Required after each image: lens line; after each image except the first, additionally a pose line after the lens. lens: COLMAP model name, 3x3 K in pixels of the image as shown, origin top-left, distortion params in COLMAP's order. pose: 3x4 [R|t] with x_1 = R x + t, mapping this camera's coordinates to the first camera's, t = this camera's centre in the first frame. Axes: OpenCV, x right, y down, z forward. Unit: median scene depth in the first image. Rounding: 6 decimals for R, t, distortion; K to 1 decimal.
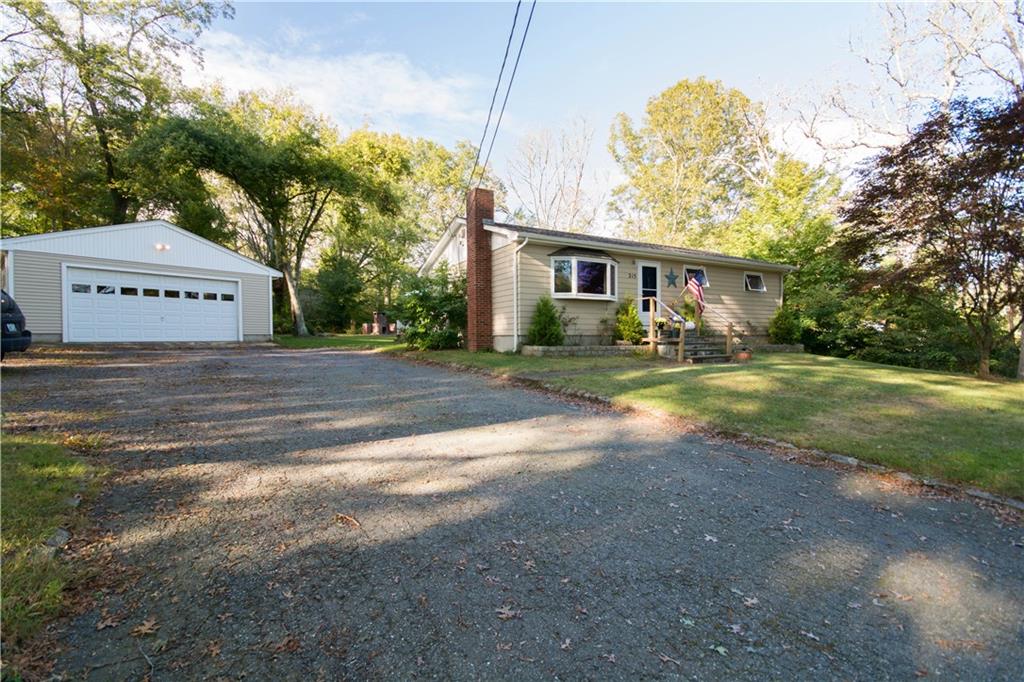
lens RADIAL K [[290.1, 0, 516.4], [0, 290.1, 342.9], [0, 0, 1]] dist [-0.001589, -0.000084]
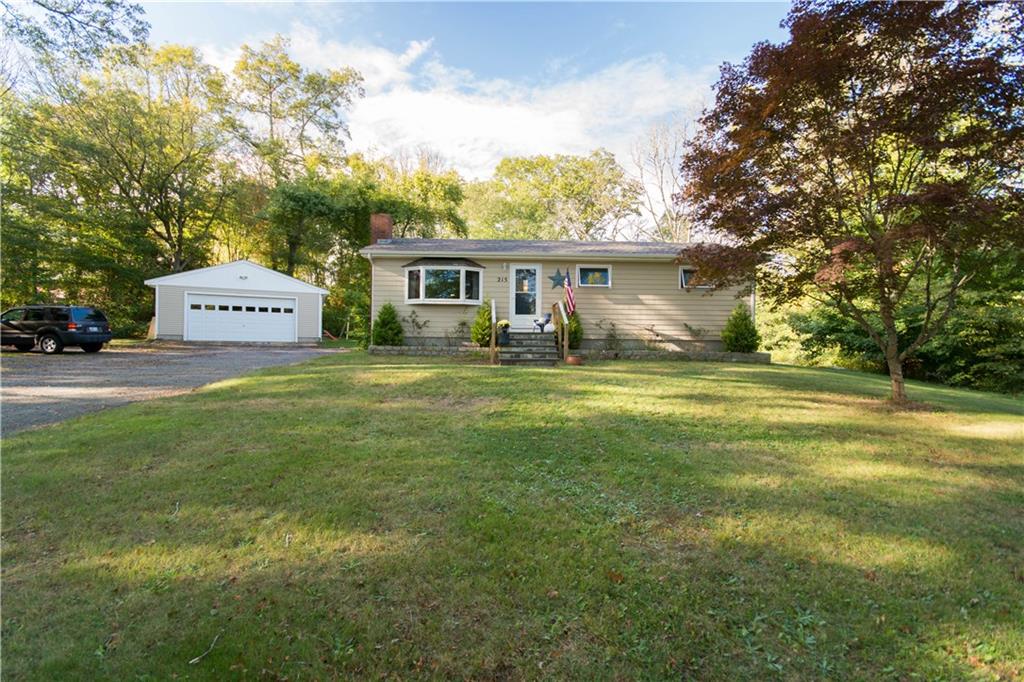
lens RADIAL K [[290.1, 0, 545.1], [0, 290.1, 349.3], [0, 0, 1]] dist [-0.001589, -0.000084]
pose [[0.951681, 0.017561, -0.306586, 0.823282], [-0.019790, 0.999795, -0.004165, 0.013633], [0.306450, 0.010031, 0.951834, 0.078331]]
